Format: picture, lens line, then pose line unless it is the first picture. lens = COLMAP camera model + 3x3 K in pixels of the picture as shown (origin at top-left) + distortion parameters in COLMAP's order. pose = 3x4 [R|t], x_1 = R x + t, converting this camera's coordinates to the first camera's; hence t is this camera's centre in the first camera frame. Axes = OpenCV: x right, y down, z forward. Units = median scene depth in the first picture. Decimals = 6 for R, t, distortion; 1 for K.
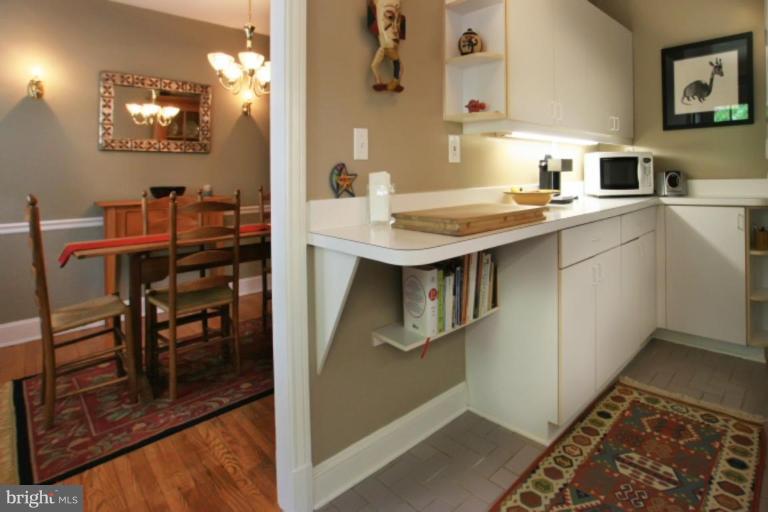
lens RADIAL K [[467.8, 0, 384.3], [0, 467.8, 171.1], [0, 0, 1]] dist [-0.066343, 0.019875]
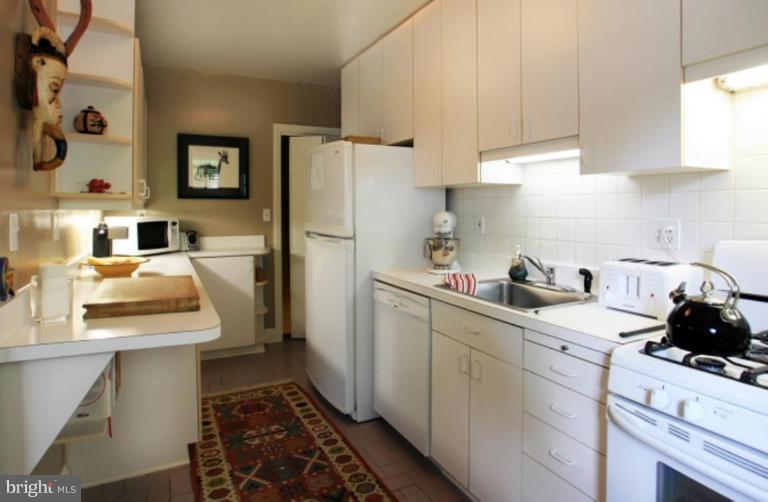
lens RADIAL K [[442.9, 0, 384.0], [0, 442.9, 251.0], [0, 0, 1]] dist [-0.002456, 0.000018]
pose [[0.336134, -0.090572, 0.937449, -0.557253], [0.005155, 0.995527, 0.094335, -0.092475], [-0.941800, -0.026877, 0.335097, 0.097551]]
